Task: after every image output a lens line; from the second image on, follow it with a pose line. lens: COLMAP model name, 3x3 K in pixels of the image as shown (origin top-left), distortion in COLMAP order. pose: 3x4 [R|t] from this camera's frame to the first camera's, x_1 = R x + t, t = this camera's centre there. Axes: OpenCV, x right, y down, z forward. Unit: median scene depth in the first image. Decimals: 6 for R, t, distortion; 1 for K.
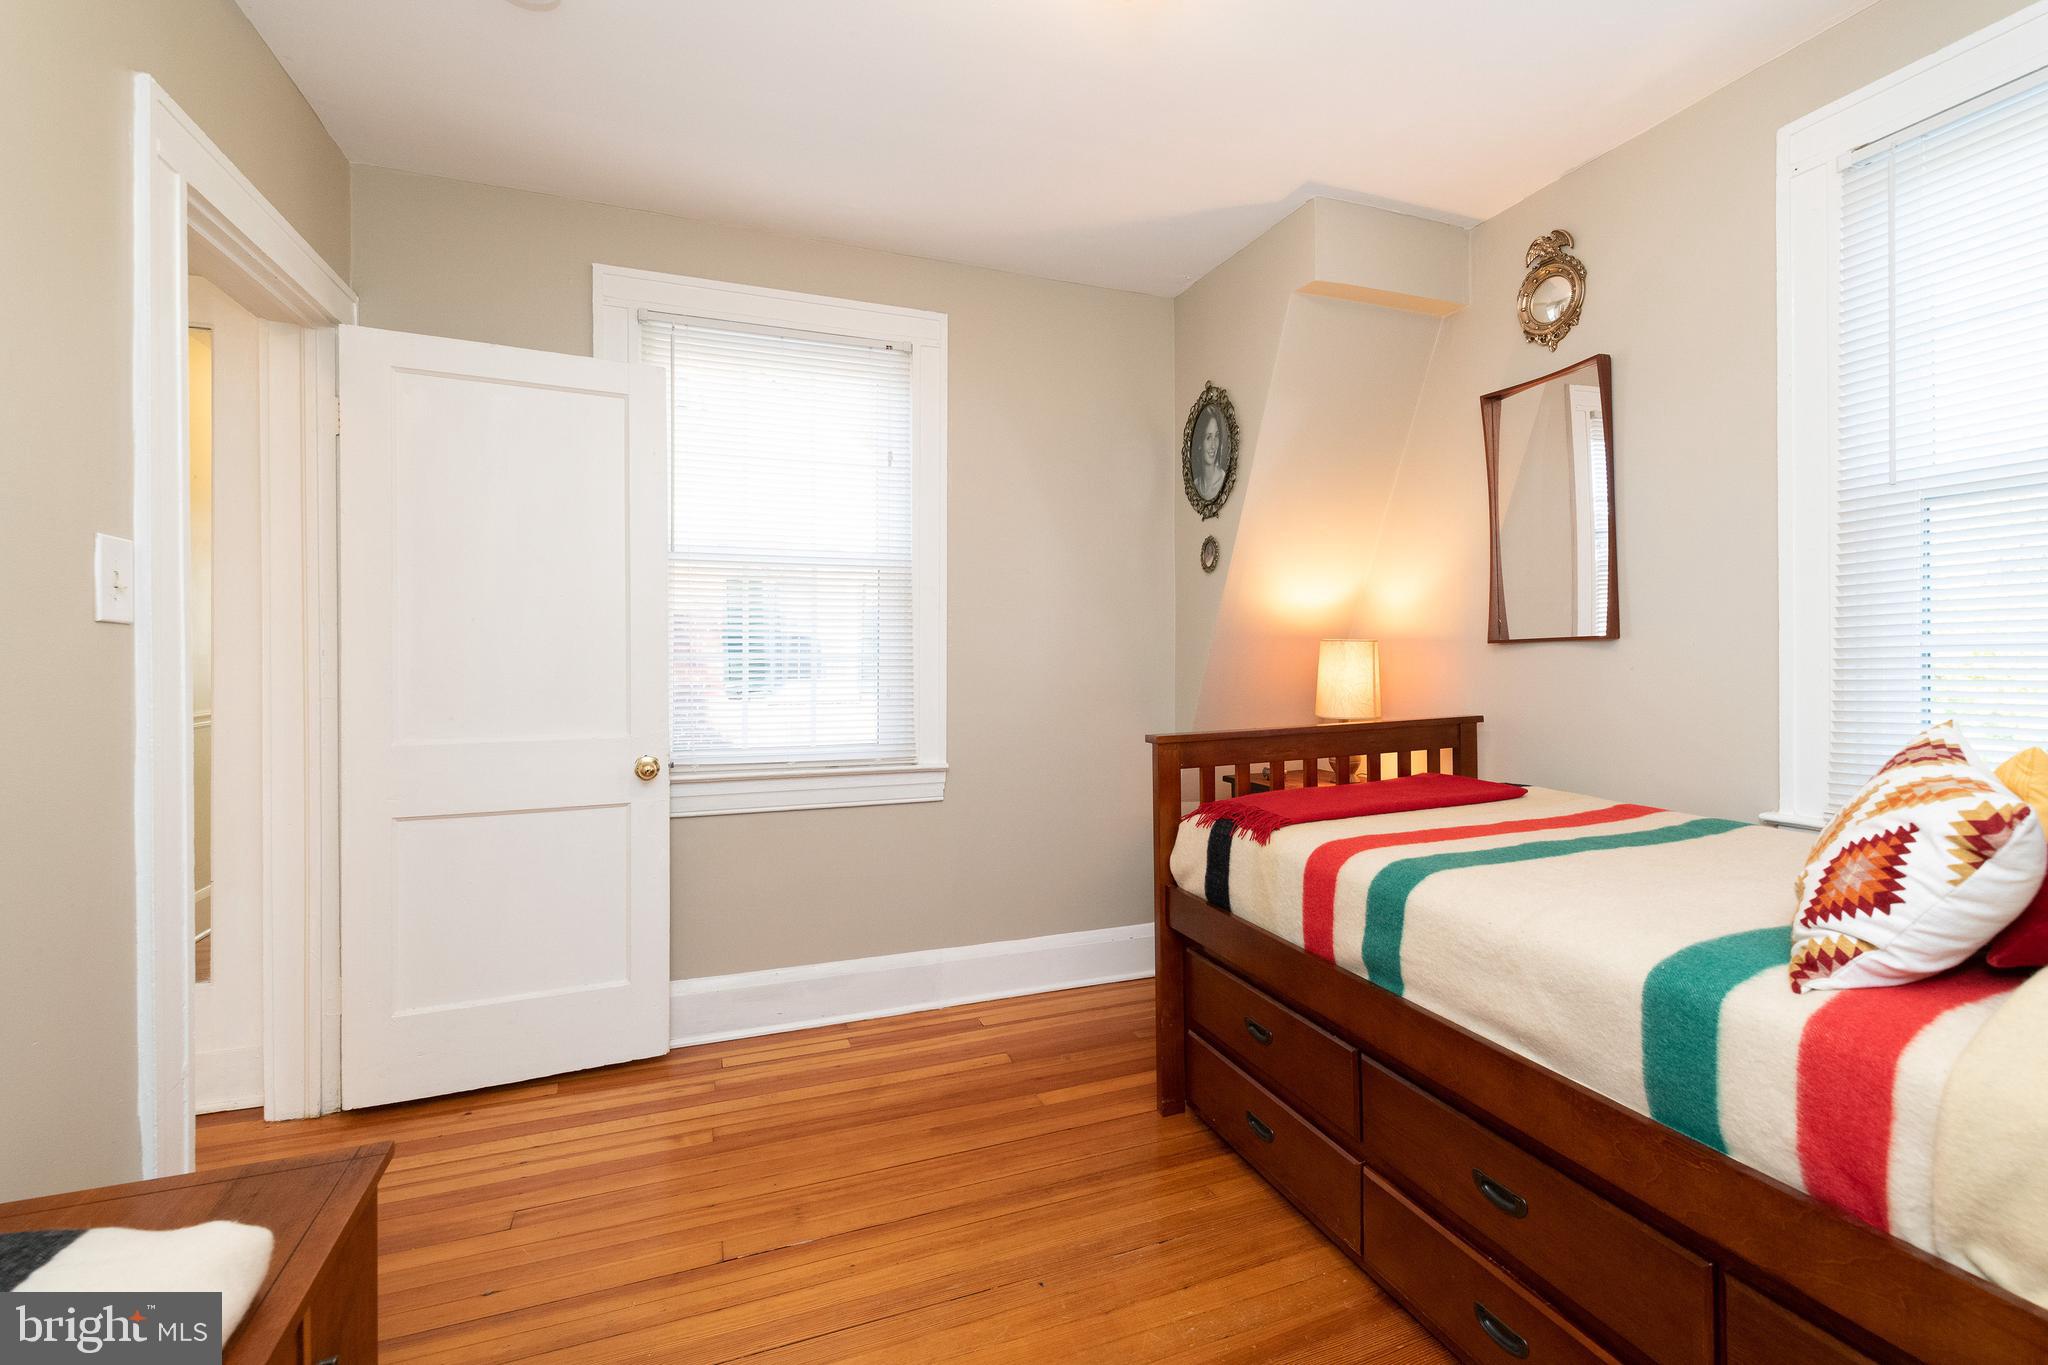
lens RADIAL K [[904.8, 0, 1024.3], [0, 904.8, 666.6], [0, 0, 1]] dist [-0.000072, -0.000159]
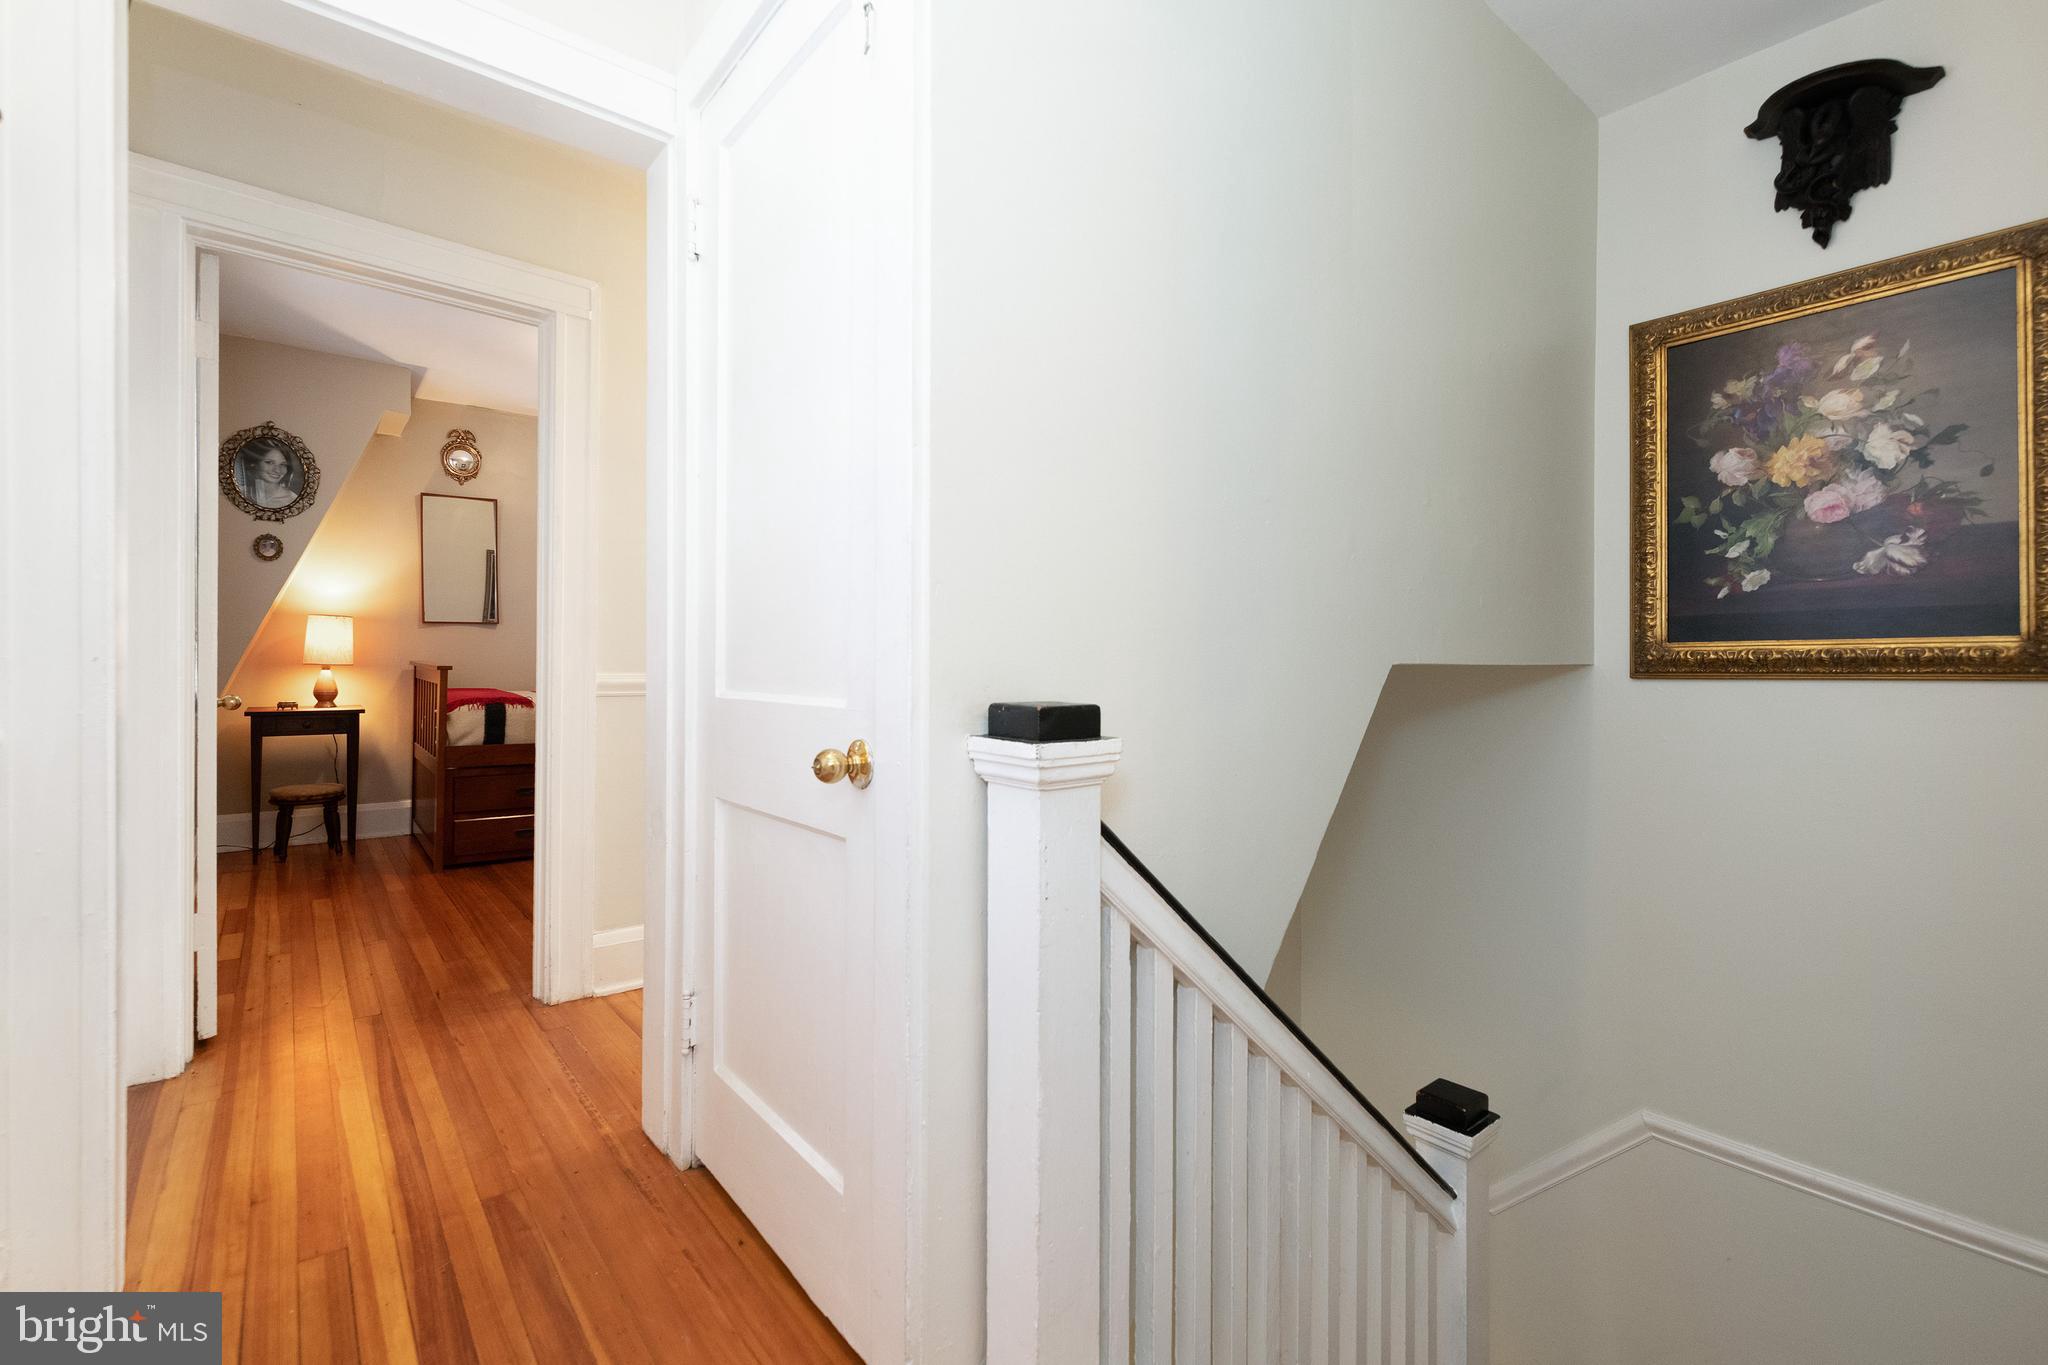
lens RADIAL K [[930.1, 0, 1064.6], [0, 930.1, 686.7], [0, 0, 1]] dist [-0.000352, -0.000353]
pose [[-0.350464, -0.017925, 0.936405, -1.974412], [0.000514, 0.999813, 0.019331, 0.078669], [-0.936576, 0.007256, -0.350389, 0.461208]]
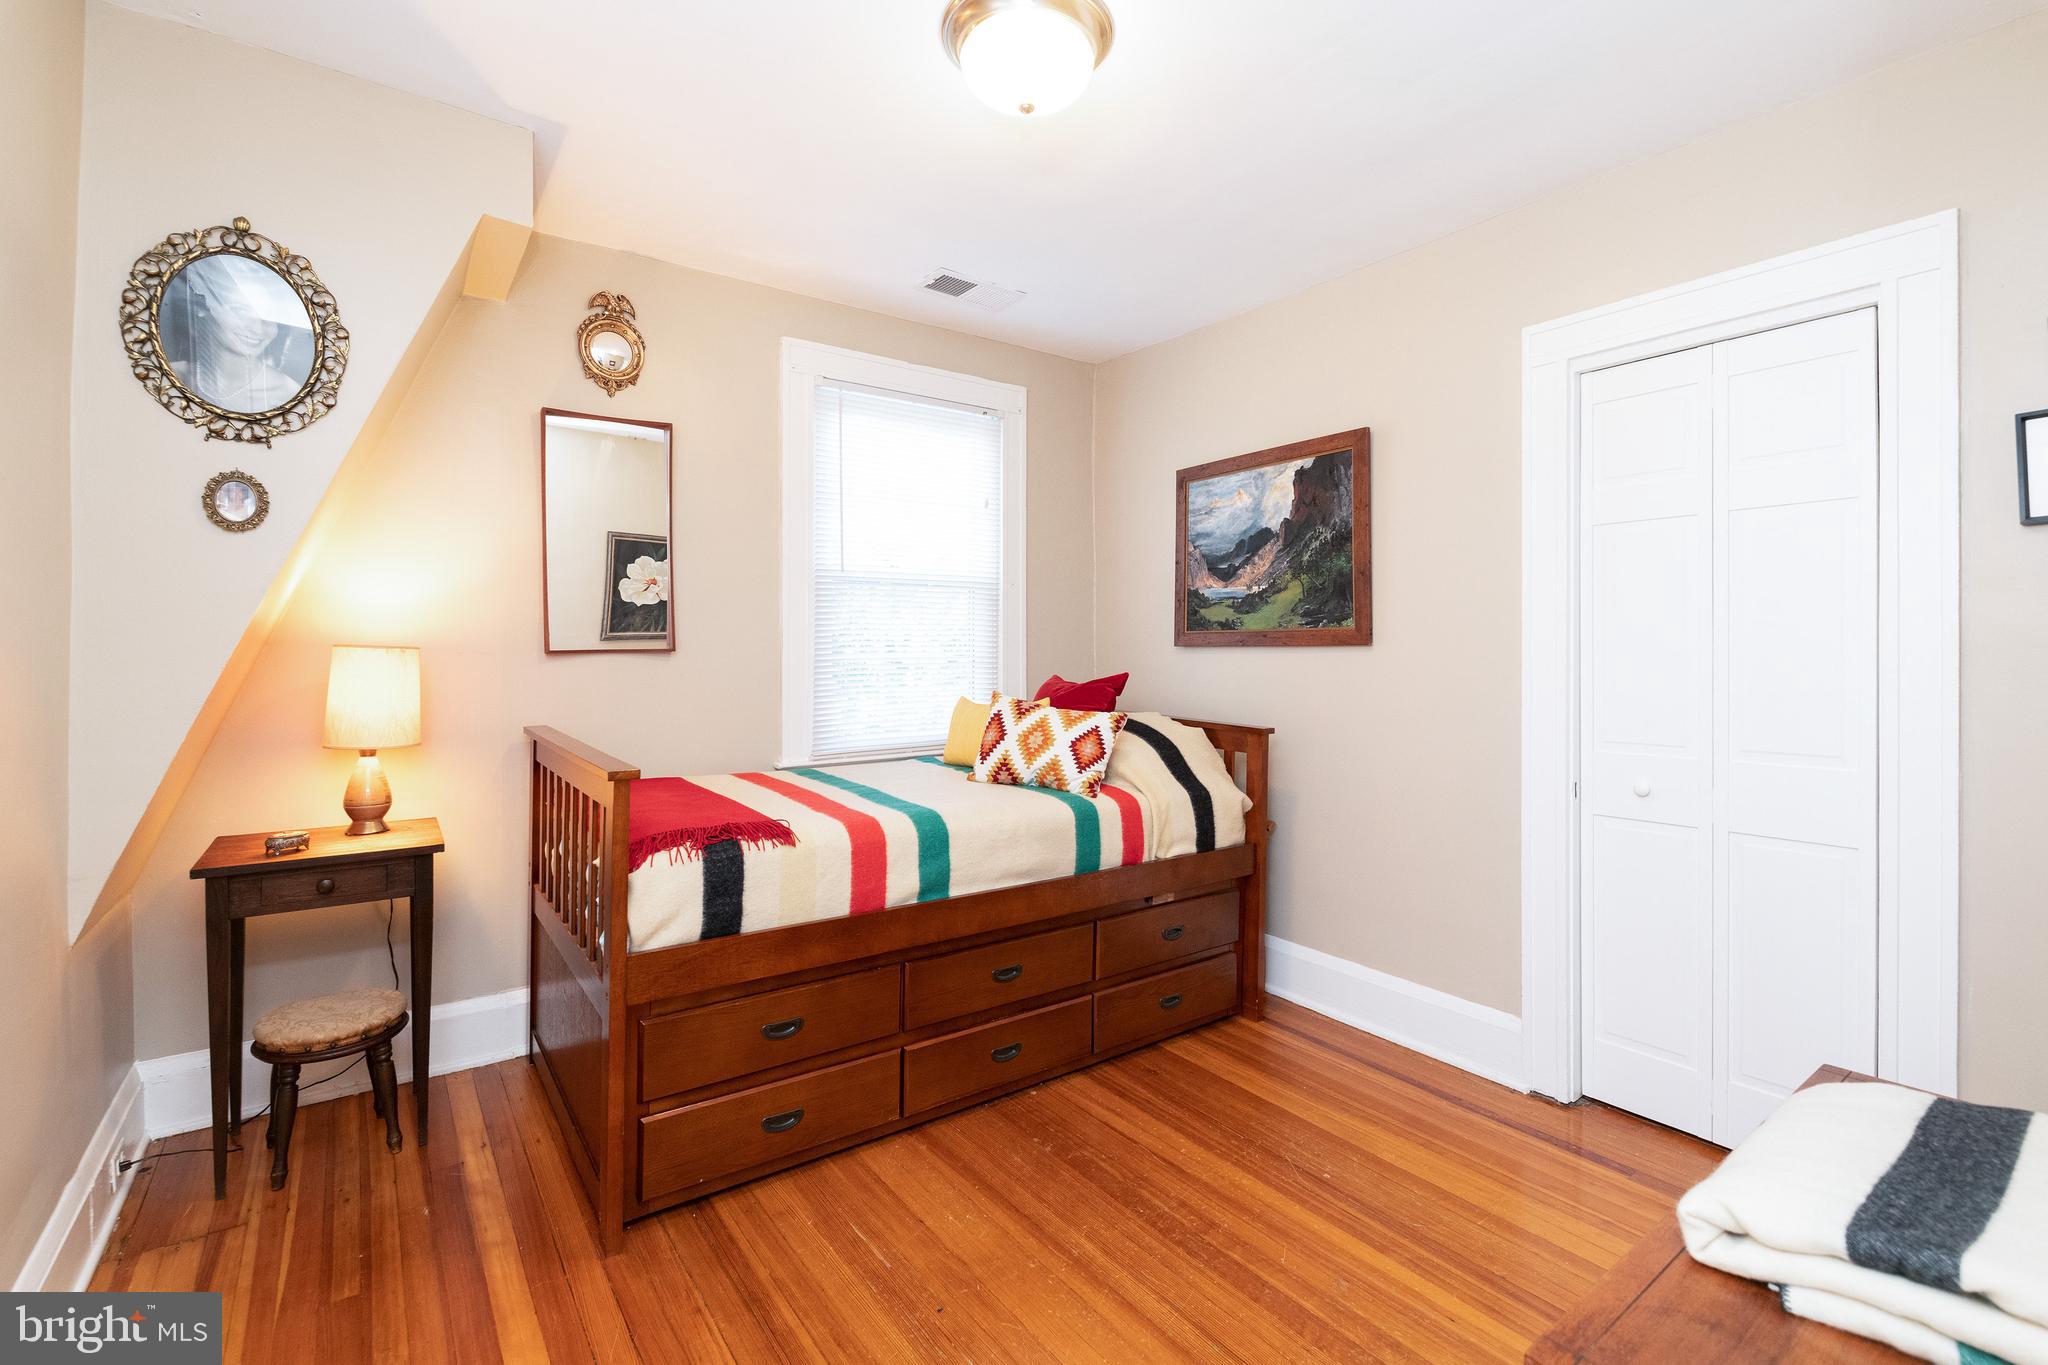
lens RADIAL K [[904.8, 0, 1024.3], [0, 904.8, 666.6], [0, 0, 1]] dist [-0.000072, -0.000159]
pose [[-0.282788, -0.009273, 0.959137, -0.673343], [0.008336, 0.999892, 0.012125, -0.019226], [-0.959146, 0.011424, -0.282681, 0.847340]]
